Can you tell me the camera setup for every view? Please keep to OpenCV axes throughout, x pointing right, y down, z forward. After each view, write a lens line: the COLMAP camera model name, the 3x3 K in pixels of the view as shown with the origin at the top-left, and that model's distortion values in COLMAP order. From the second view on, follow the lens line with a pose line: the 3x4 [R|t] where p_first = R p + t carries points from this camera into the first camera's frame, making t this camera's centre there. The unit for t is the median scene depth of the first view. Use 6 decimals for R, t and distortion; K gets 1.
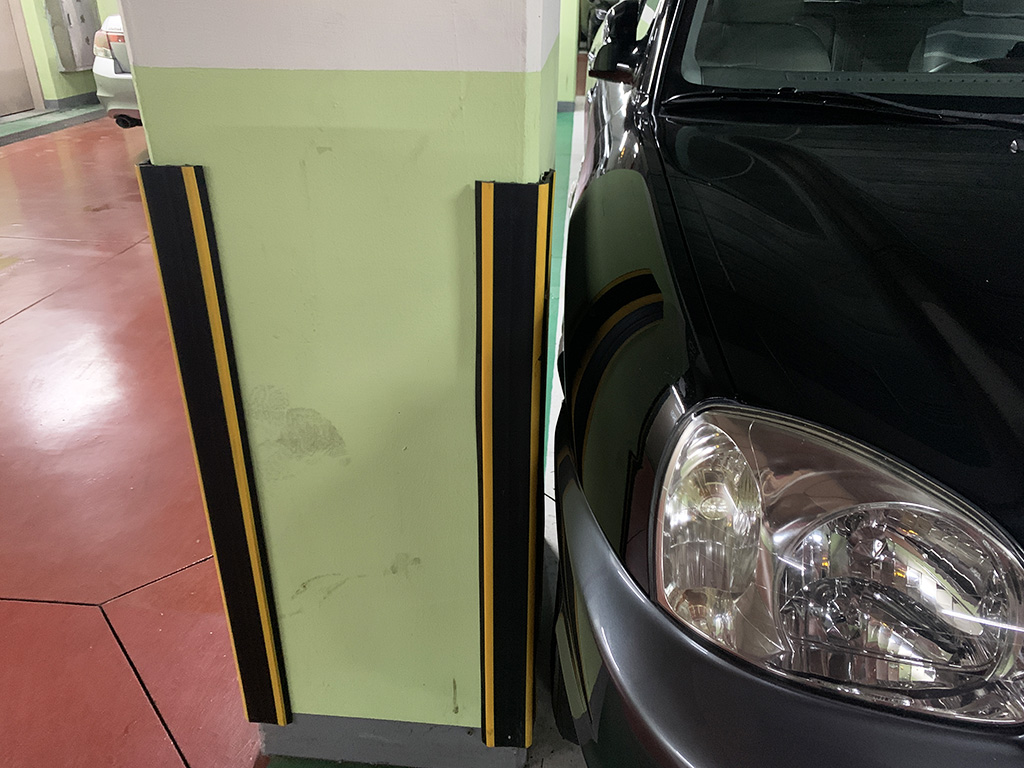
lens RADIAL K [[781.7, 0, 508.5], [0, 781.7, 382.7], [0, 0, 1]] dist [0.016634, 0.004804]
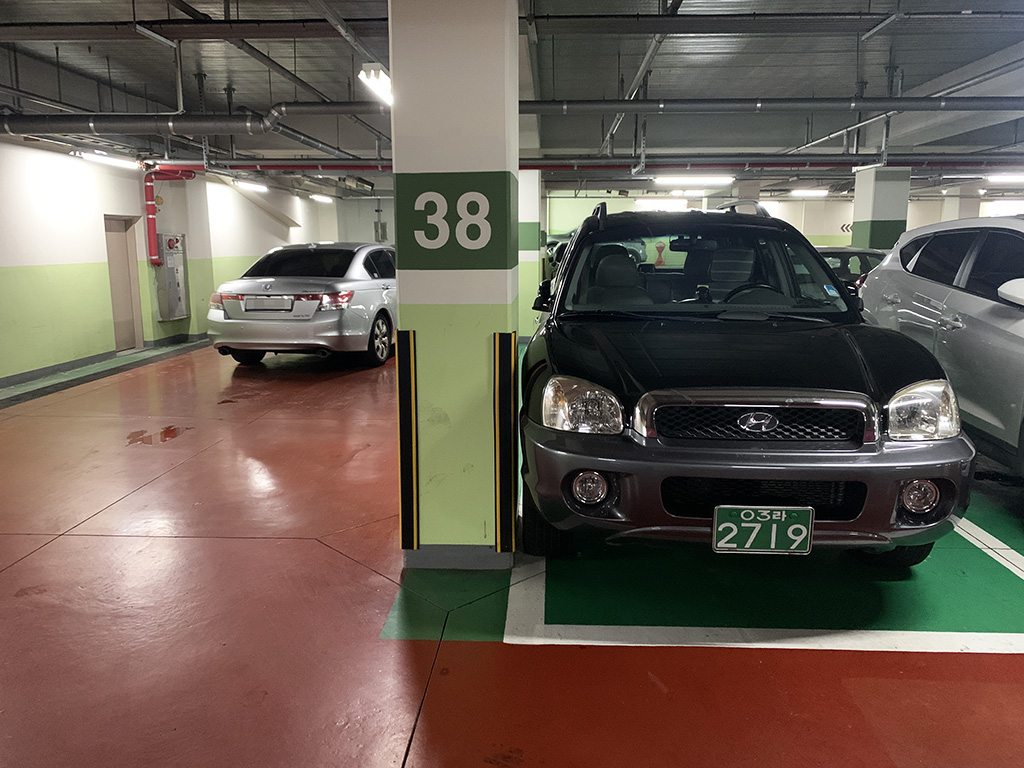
lens RADIAL K [[781.7, 0, 513.3], [0, 781.7, 384.1], [0, 0, 1]] dist [0.016634, 0.004804]
pose [[0.999350, -0.016168, 0.032217, -0.046476], [0.024855, 0.956396, -0.291012, 0.642320], [-0.026107, 0.291624, 0.956177, -1.496437]]
